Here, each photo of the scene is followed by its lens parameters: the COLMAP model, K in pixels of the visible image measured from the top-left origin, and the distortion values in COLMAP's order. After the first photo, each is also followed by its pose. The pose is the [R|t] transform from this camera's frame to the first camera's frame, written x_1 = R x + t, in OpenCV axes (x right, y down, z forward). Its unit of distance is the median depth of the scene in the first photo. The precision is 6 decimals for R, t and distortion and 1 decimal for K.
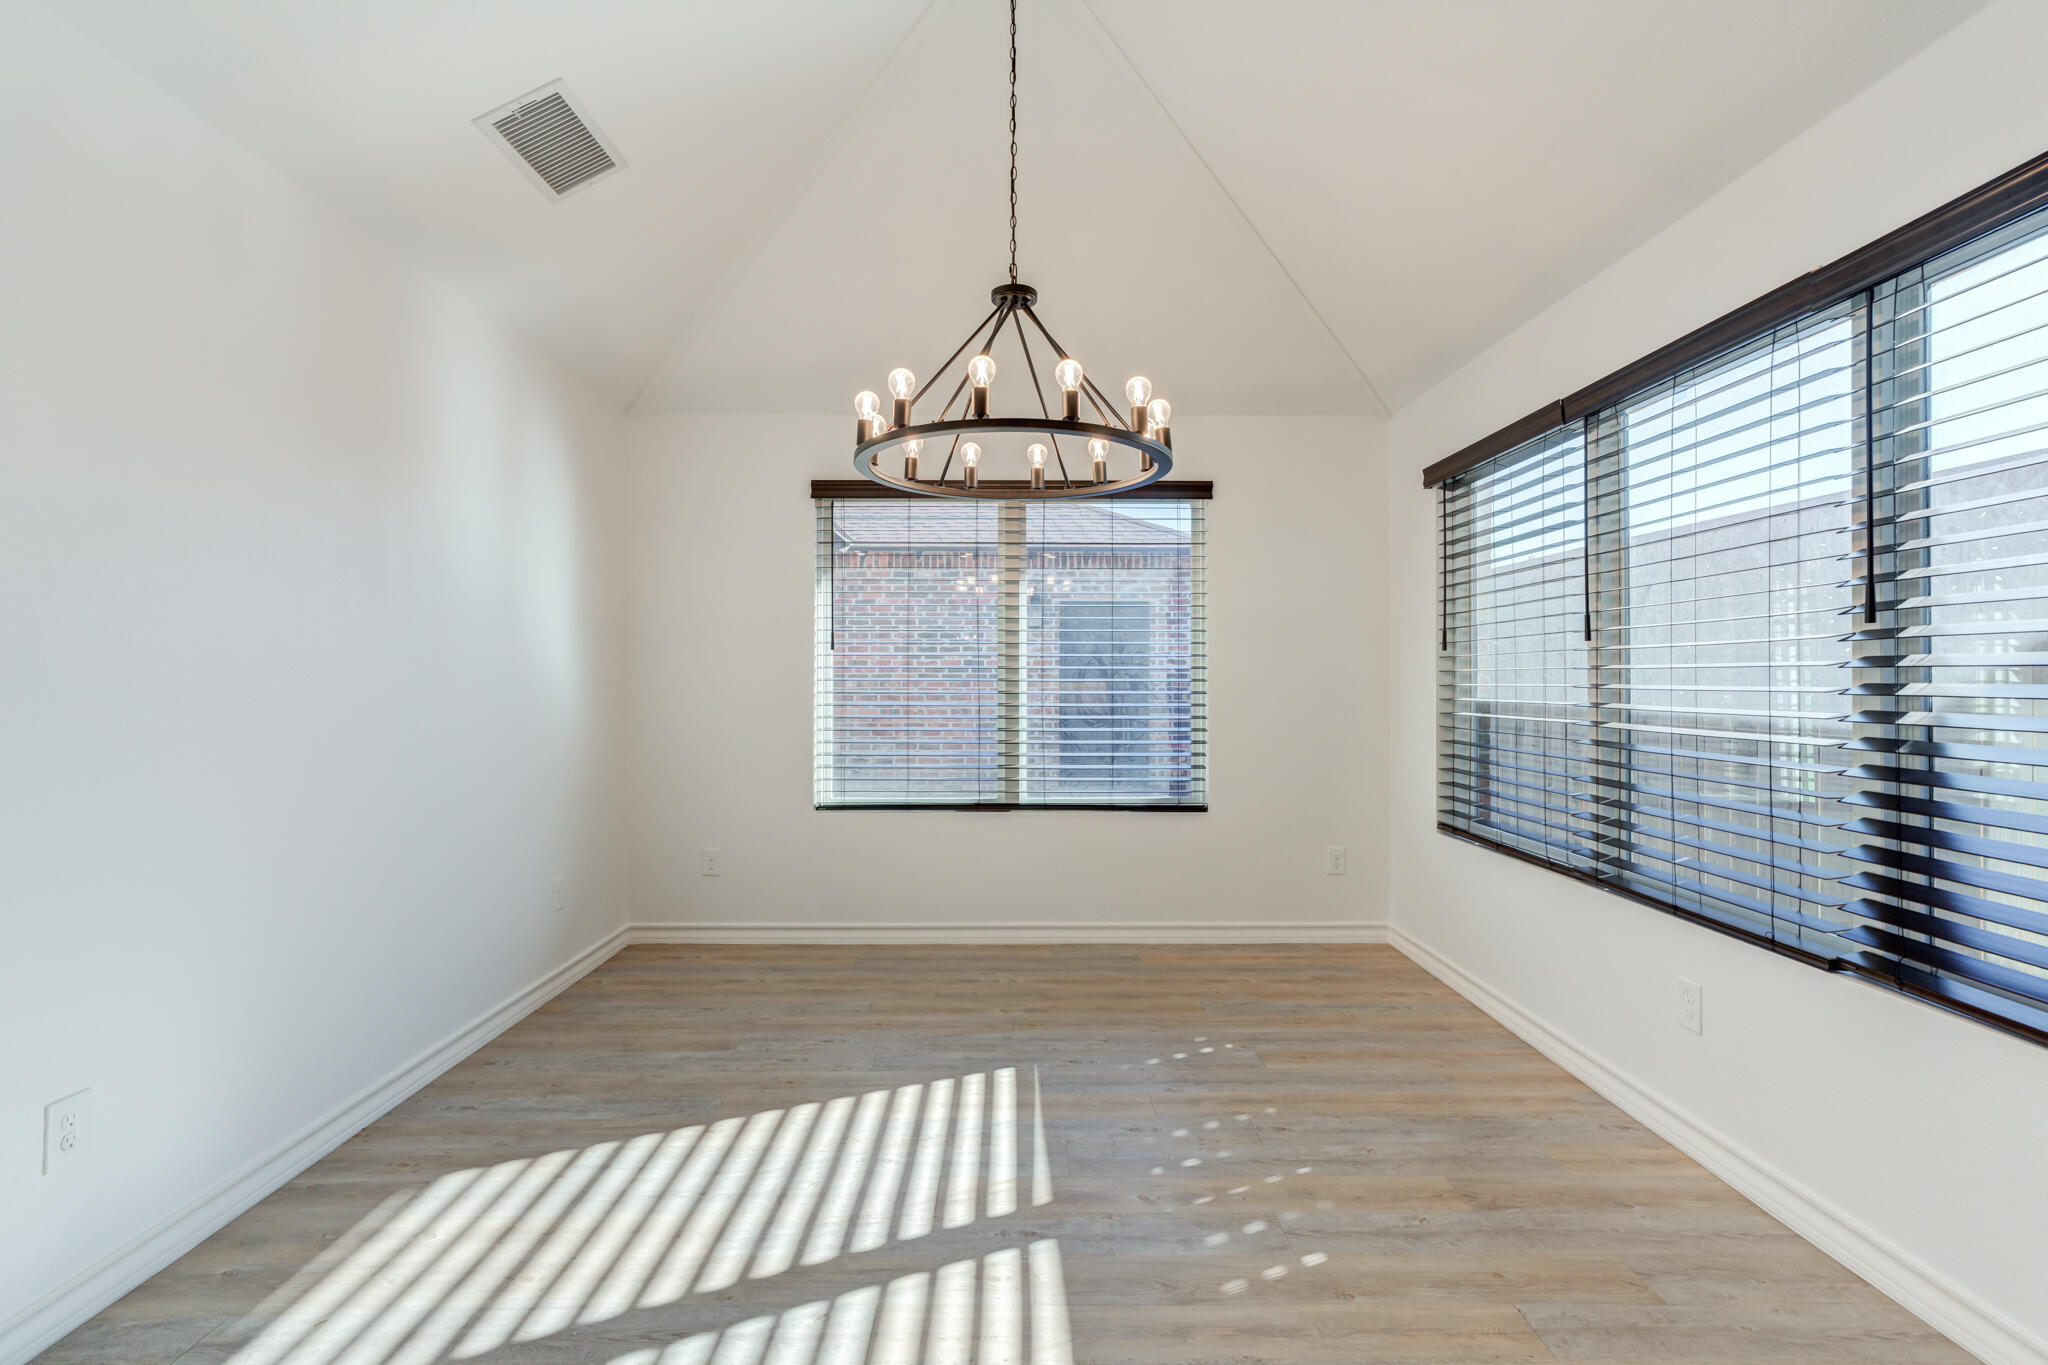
lens RADIAL K [[931.3, 0, 1047.5], [0, 931.3, 685.3], [0, 0, 1]] dist [-0.011426, 0.012140]
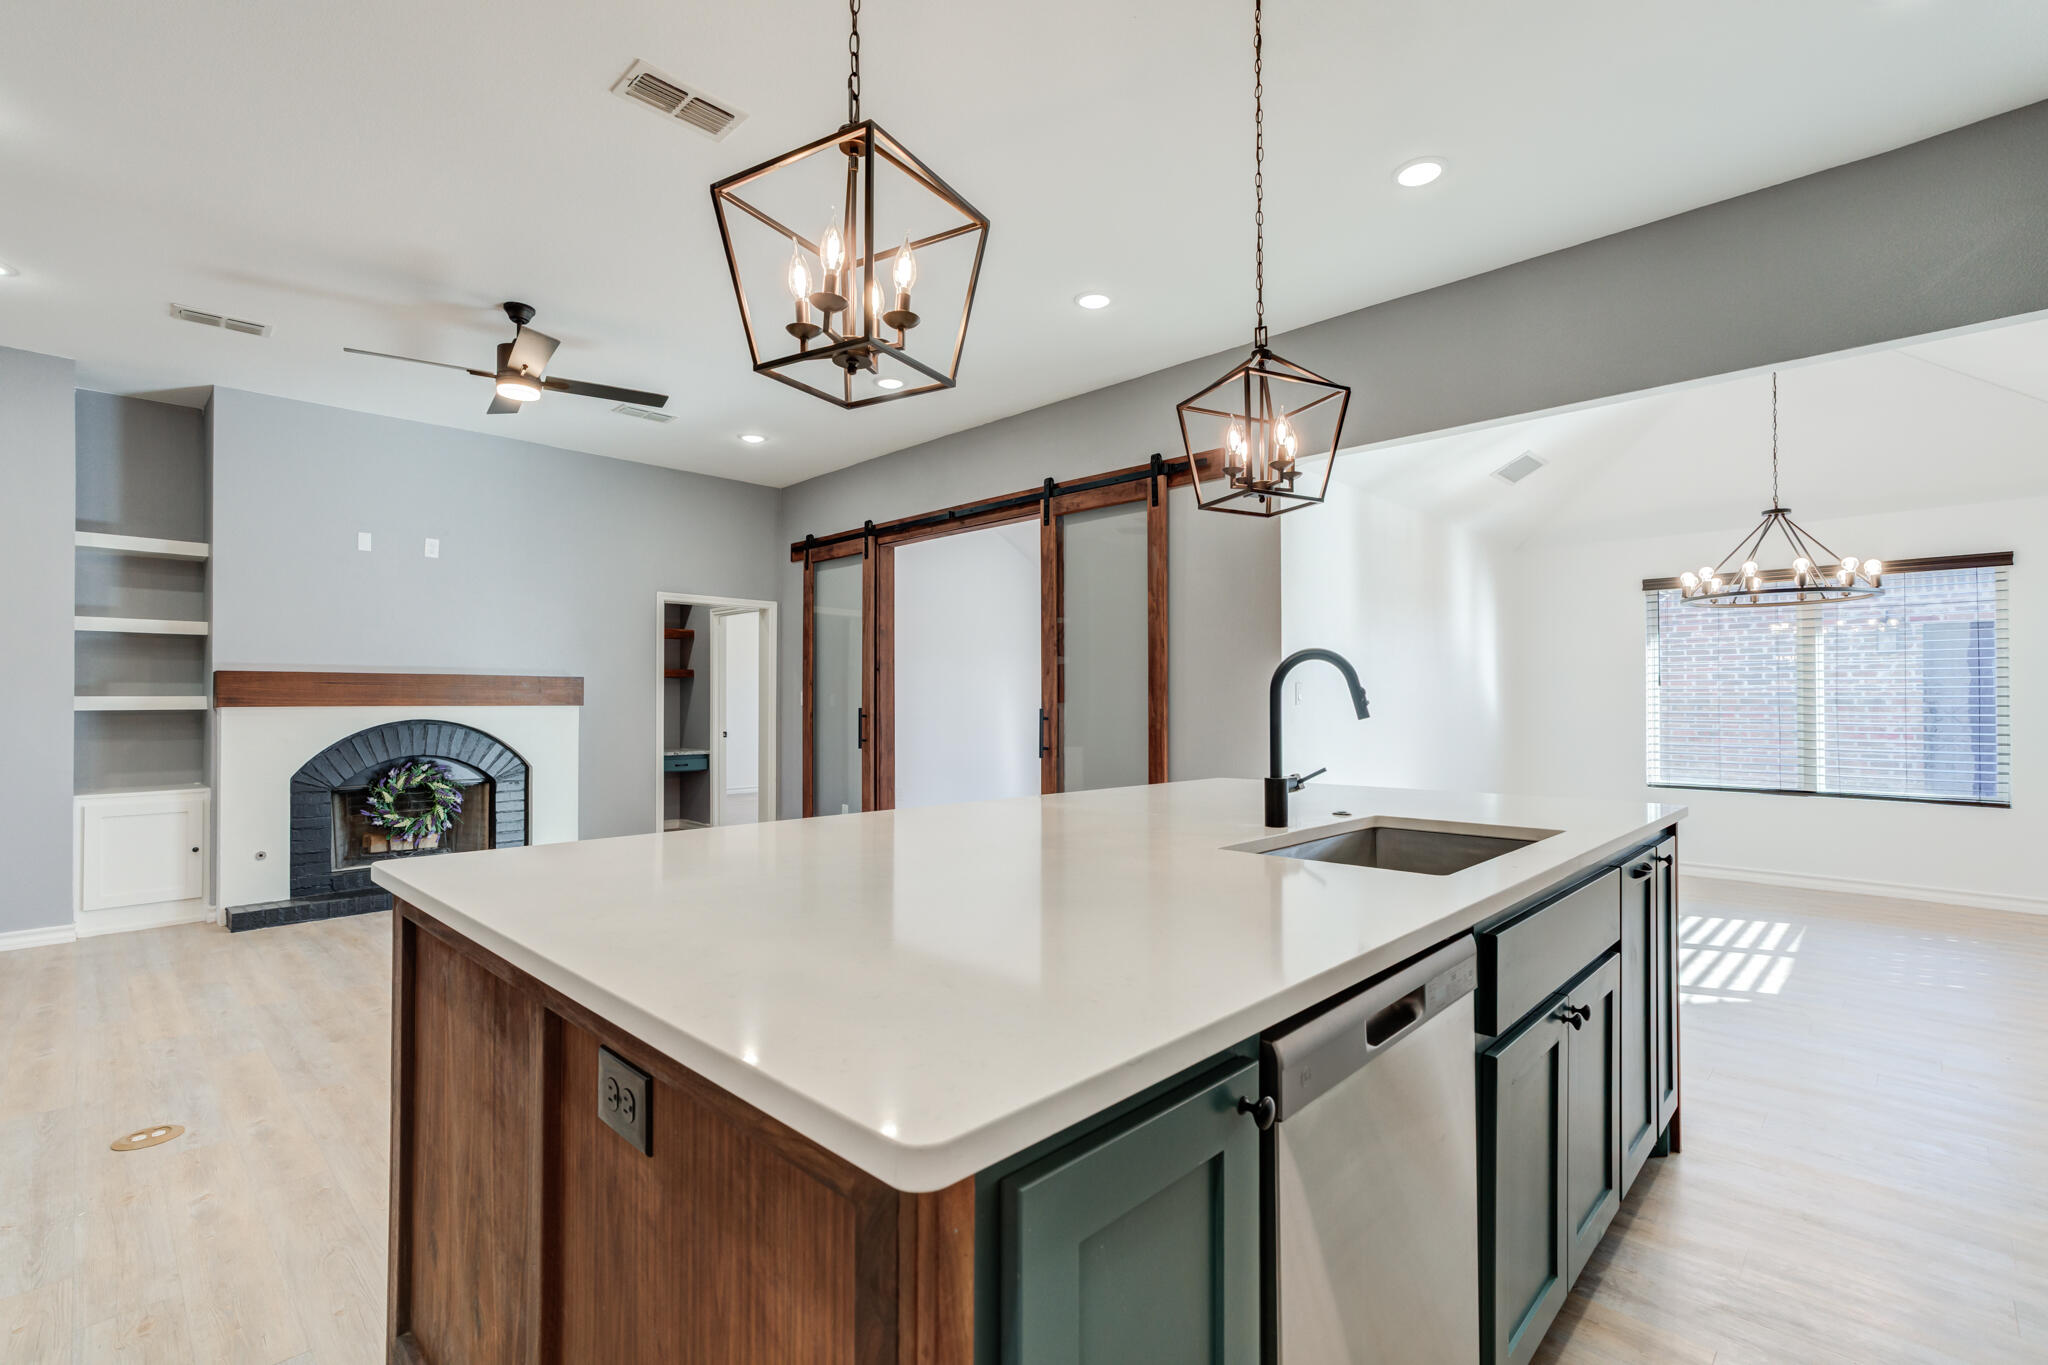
lens RADIAL K [[931.3, 0, 1012.3], [0, 931.3, 691.7], [0, 0, 1]] dist [-0.011426, 0.012140]
pose [[0.686850, -0.009472, -0.726737, 0.238082], [-0.005406, 0.999821, -0.018141, 0.010361], [0.726779, 0.016389, 0.686676, -1.307691]]
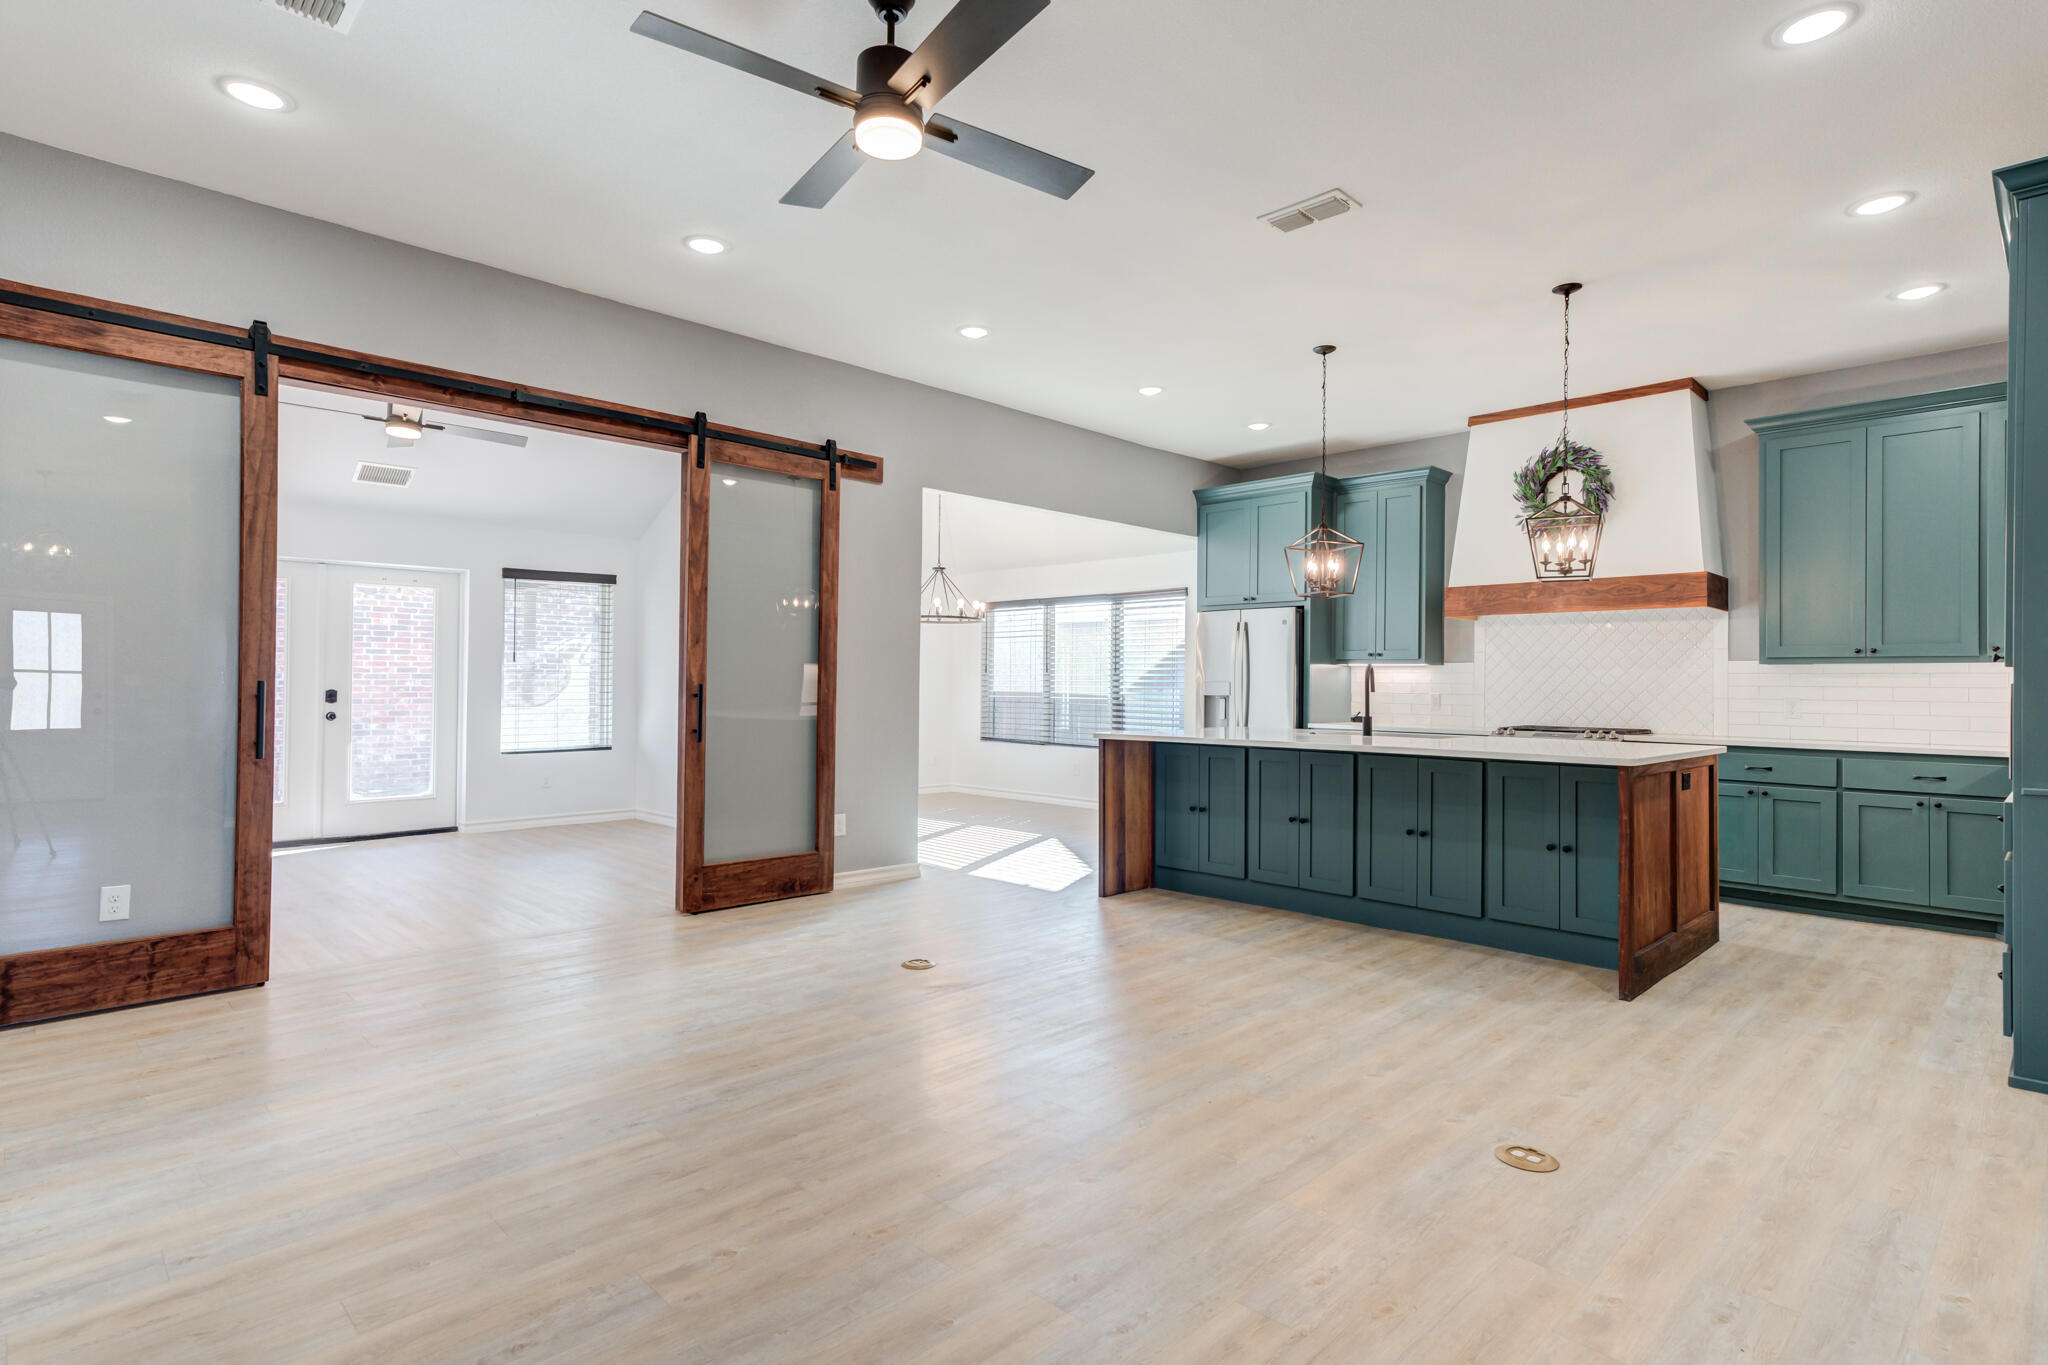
lens RADIAL K [[1047.3, 0, 1022.2], [0, 1047.3, 671.6], [0, 0, 1]] dist [0.005883, 0.005900]
pose [[0.733817, 0.015344, 0.679174, -2.010392], [-0.002590, 0.999801, -0.019789, 0.024179], [-0.679342, 0.012762, 0.733711, -1.678443]]
